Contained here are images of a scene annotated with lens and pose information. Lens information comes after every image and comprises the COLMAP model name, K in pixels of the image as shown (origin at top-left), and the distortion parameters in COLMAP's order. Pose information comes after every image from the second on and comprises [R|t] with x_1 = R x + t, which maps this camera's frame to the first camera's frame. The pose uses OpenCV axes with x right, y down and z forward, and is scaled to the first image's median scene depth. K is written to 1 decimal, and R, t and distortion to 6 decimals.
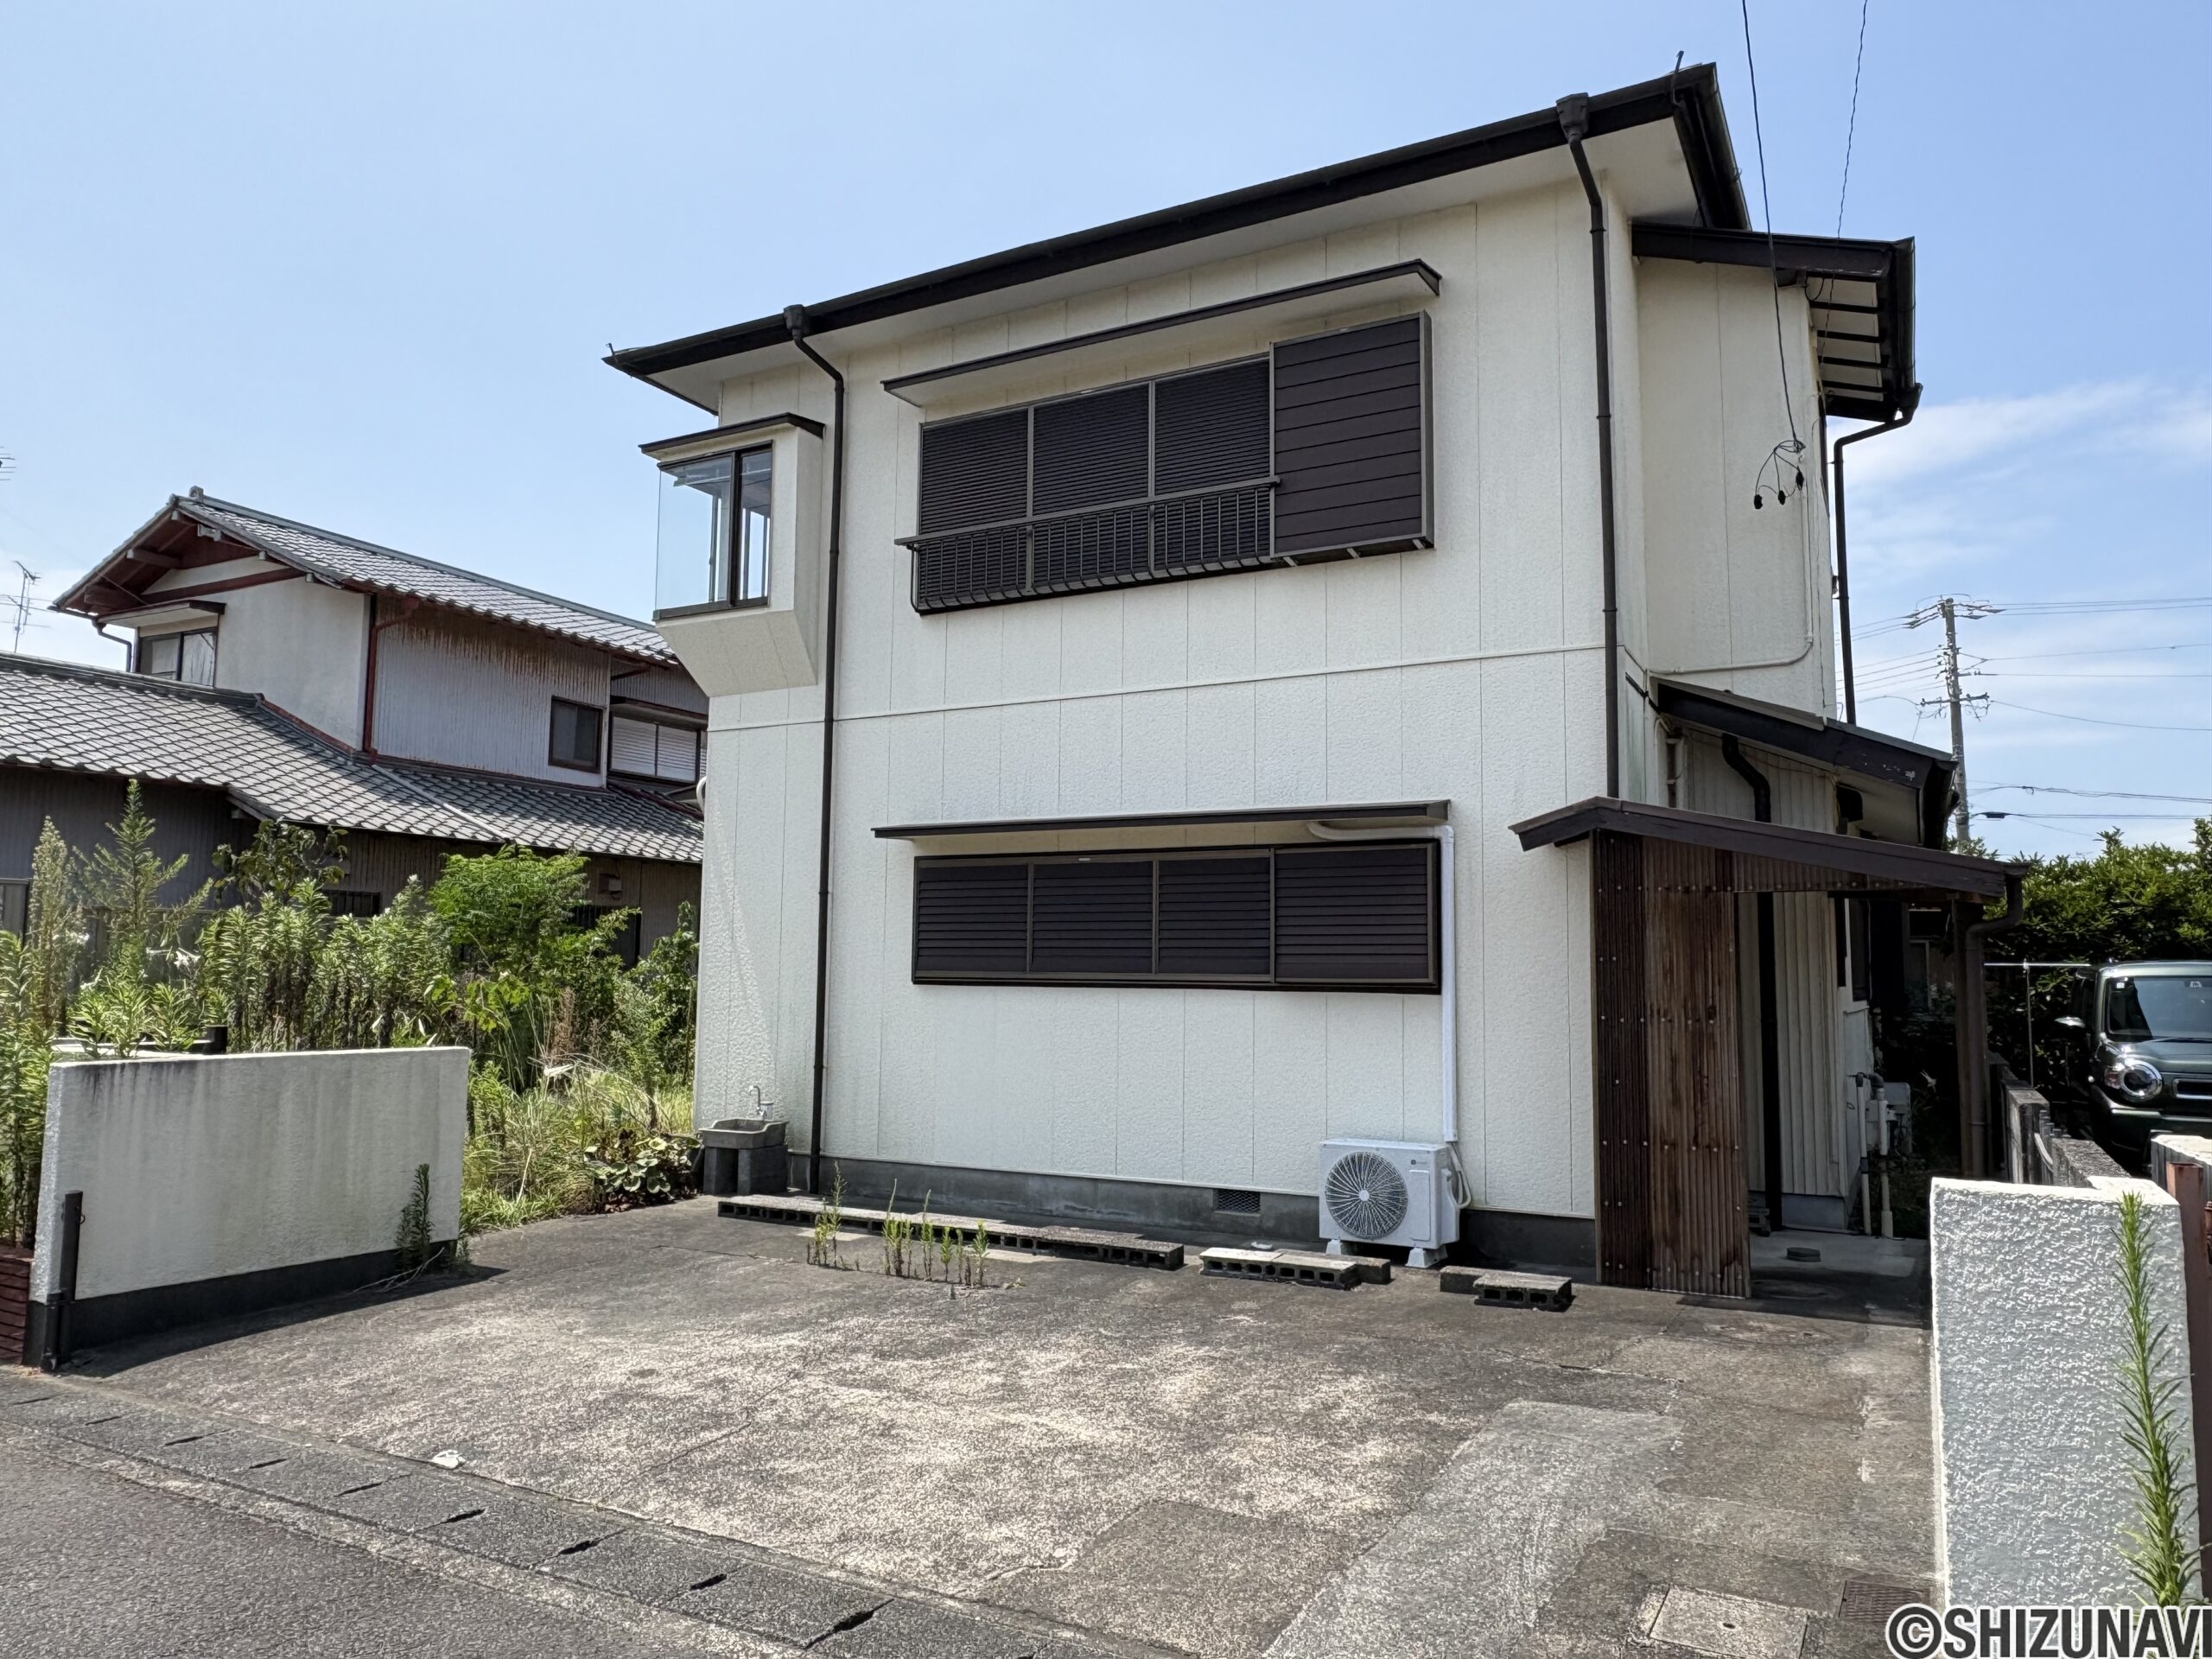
lens RADIAL K [[1485.2, 0, 1106.0], [0, 1485.2, 829.5], [0, 0, 1]] dist [-0.003494, 0.003397]
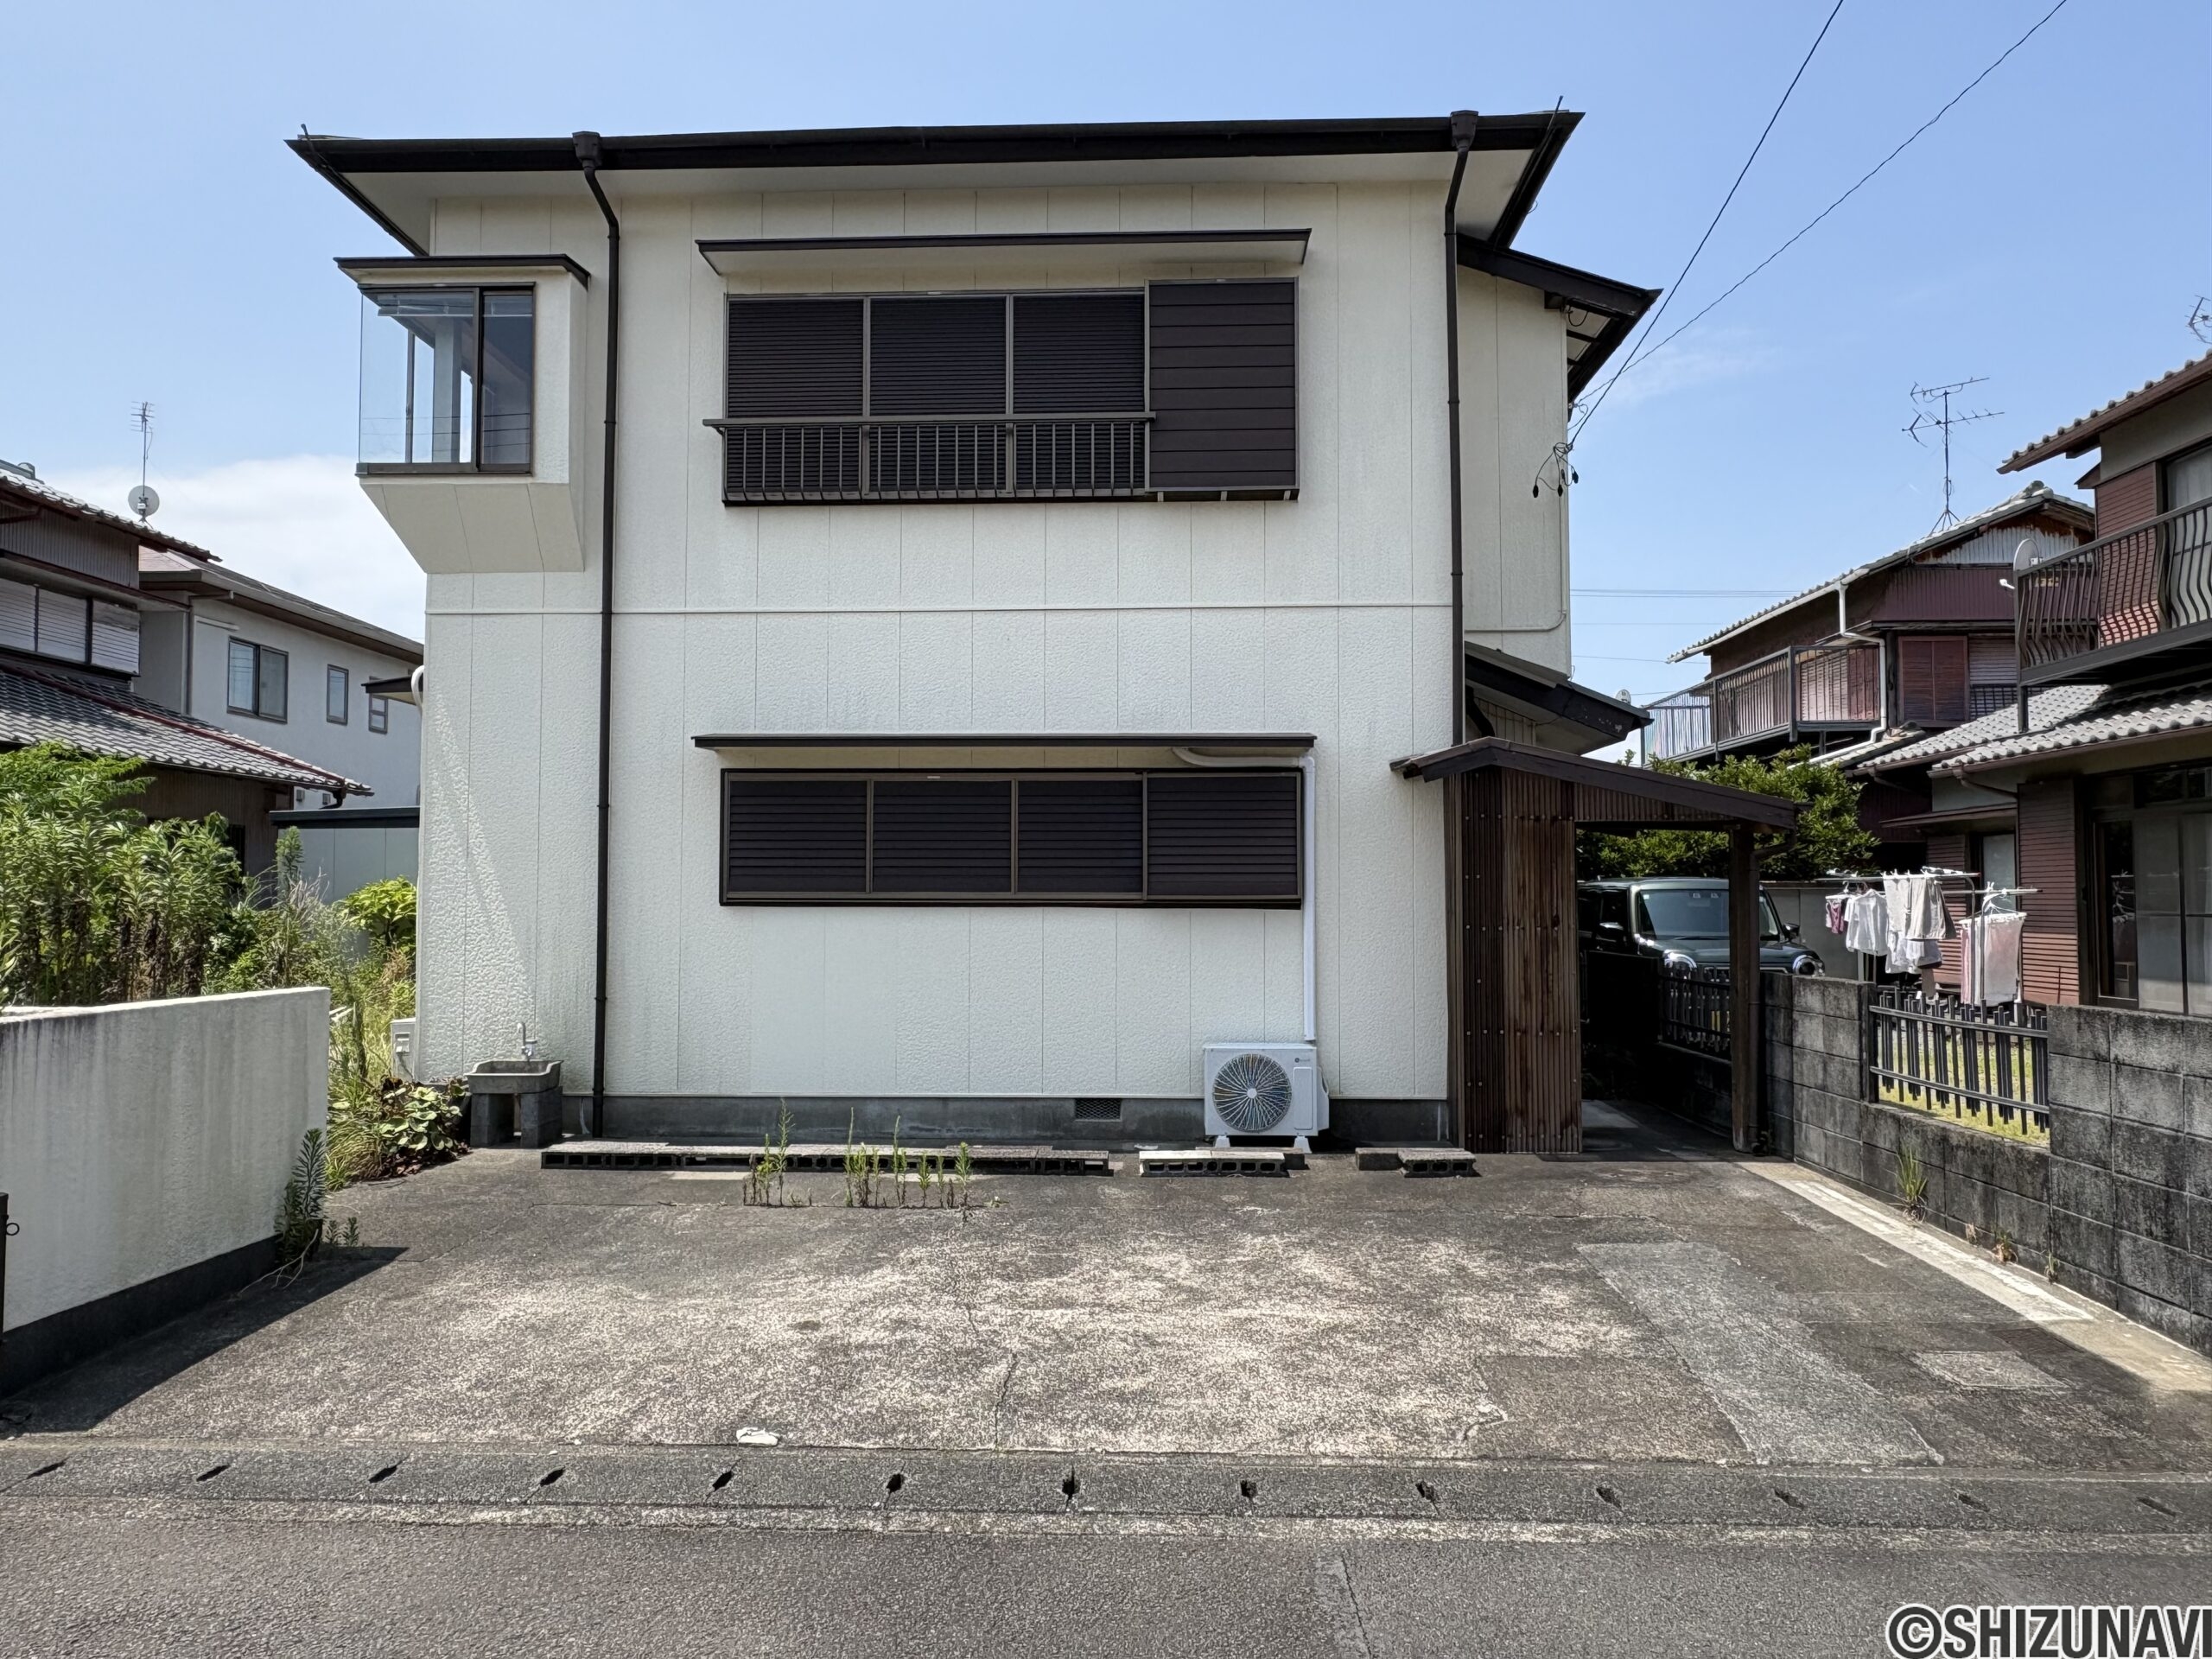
lens RADIAL K [[1485.2, 0, 1106.0], [0, 1485.2, 829.5], [0, 0, 1]] dist [-0.003494, 0.003397]
pose [[0.897519, 0.011555, 0.440825, -0.415626], [-0.035341, 0.998326, 0.045786, 0.006766], [-0.439558, -0.056673, 0.896425, 0.080657]]
